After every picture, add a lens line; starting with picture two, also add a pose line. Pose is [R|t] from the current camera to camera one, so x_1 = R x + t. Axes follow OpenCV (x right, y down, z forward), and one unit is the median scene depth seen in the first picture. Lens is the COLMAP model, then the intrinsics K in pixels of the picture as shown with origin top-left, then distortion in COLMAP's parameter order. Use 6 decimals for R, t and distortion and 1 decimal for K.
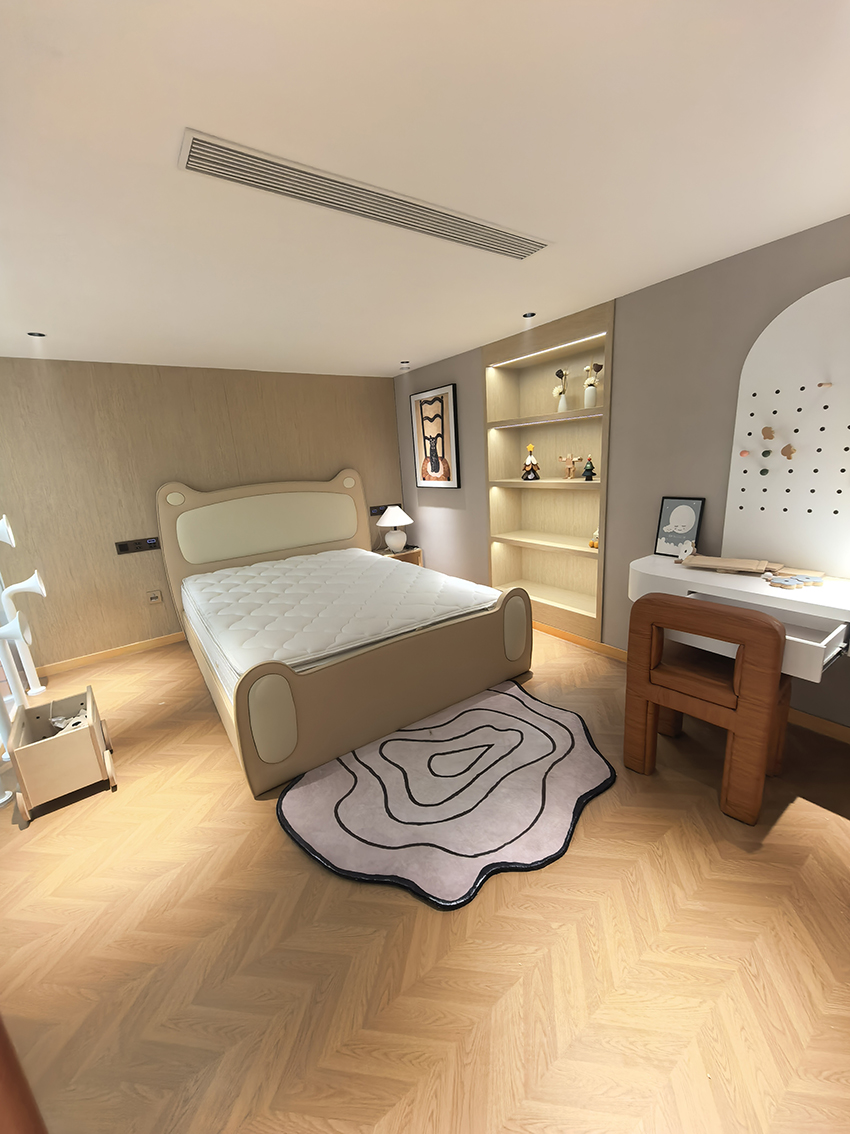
lens RADIAL K [[438.5, 0, 402.9], [0, 438.5, 569.9], [0, 0, 1]] dist [0.016426, -0.002779]
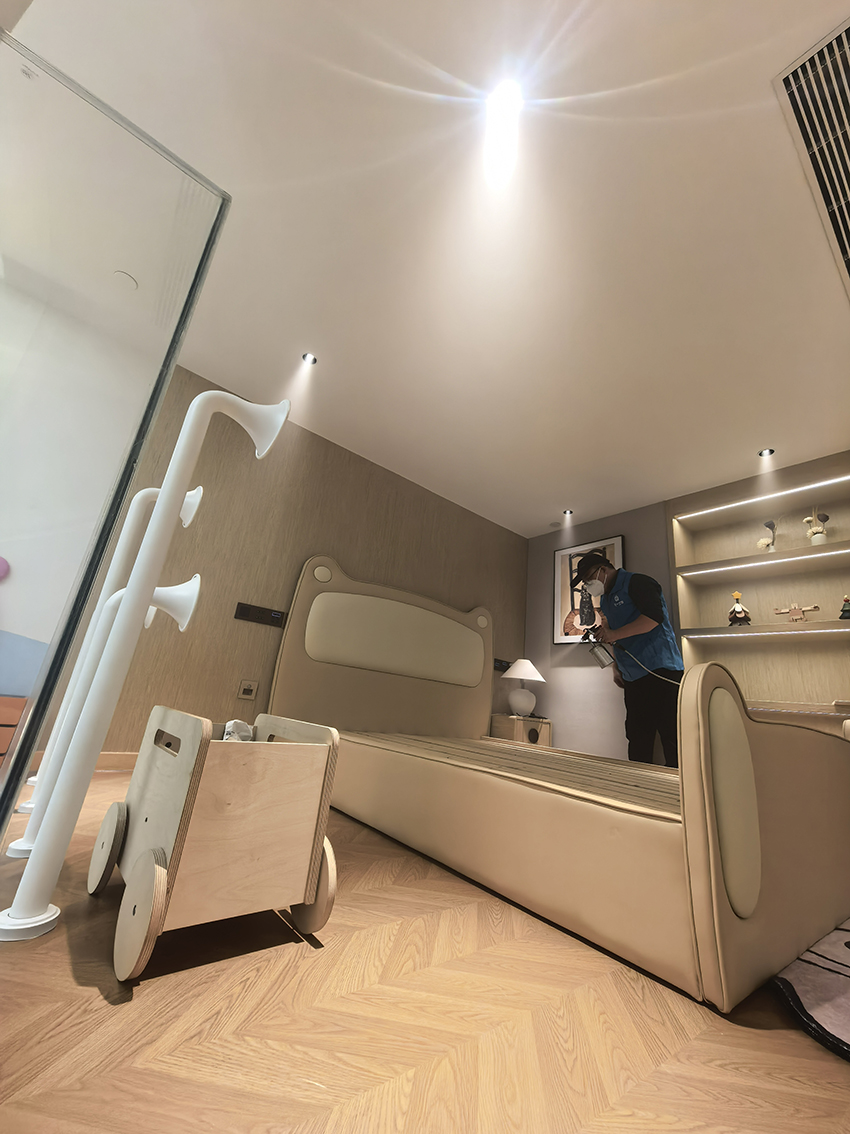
lens RADIAL K [[438.5, 0, 415.1], [0, 438.5, 569.1], [0, 0, 1]] dist [0.016426, -0.002779]
pose [[0.980897, 0.192978, 0.024514, -0.318093], [-0.152202, 0.839830, -0.521076, 0.202573], [-0.121144, 0.507390, 0.853158, 0.234252]]
